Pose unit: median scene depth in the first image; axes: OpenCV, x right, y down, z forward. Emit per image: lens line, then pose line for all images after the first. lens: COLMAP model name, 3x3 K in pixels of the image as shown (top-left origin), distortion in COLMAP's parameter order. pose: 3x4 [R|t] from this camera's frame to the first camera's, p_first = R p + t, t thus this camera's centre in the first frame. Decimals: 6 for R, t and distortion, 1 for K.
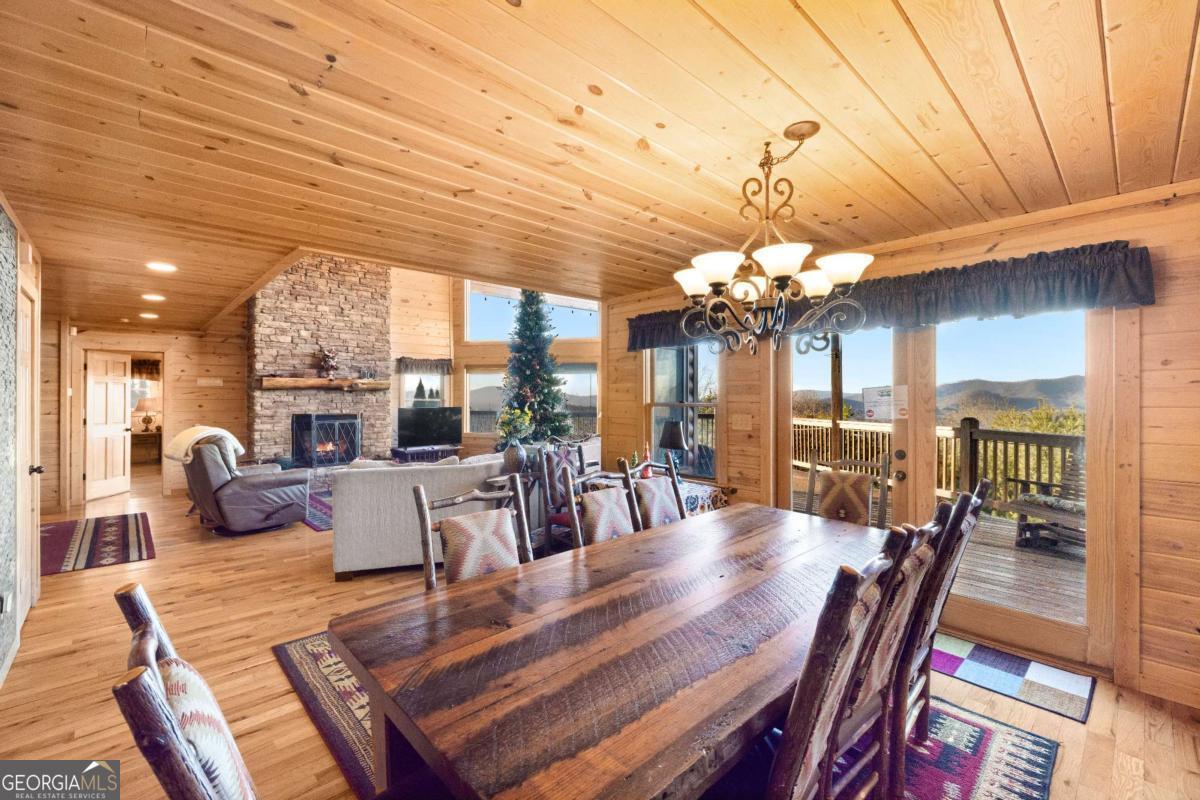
lens RADIAL K [[508.2, 0, 590.9], [0, 508.2, 396.5], [0, 0, 1]] dist [0.004029, 0.000285]
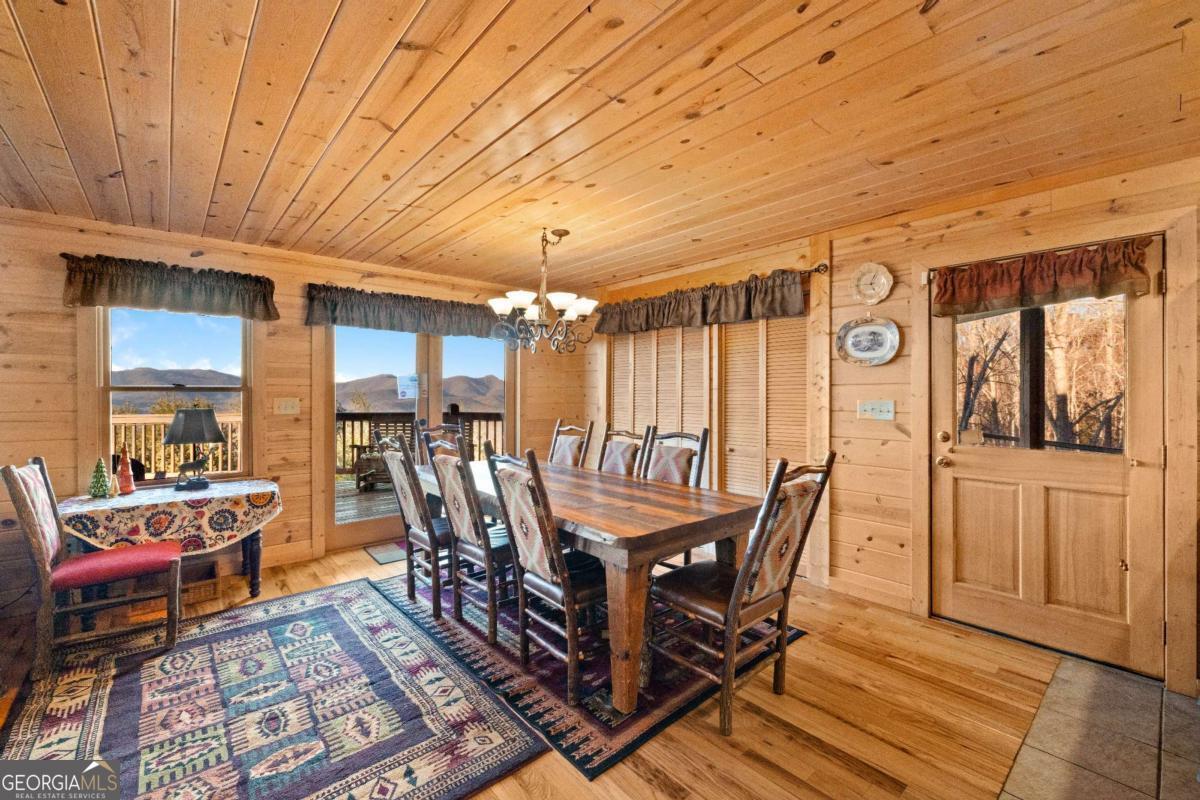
lens RADIAL K [[508.2, 0, 591.5], [0, 508.2, 399.0], [0, 0, 1]] dist [0.004029, 0.000285]
pose [[0.036845, -0.000920, 0.999321, -0.922043], [-0.006301, 0.999979, 0.001152, 0.043256], [-0.999301, -0.006339, 0.036838, 0.534251]]
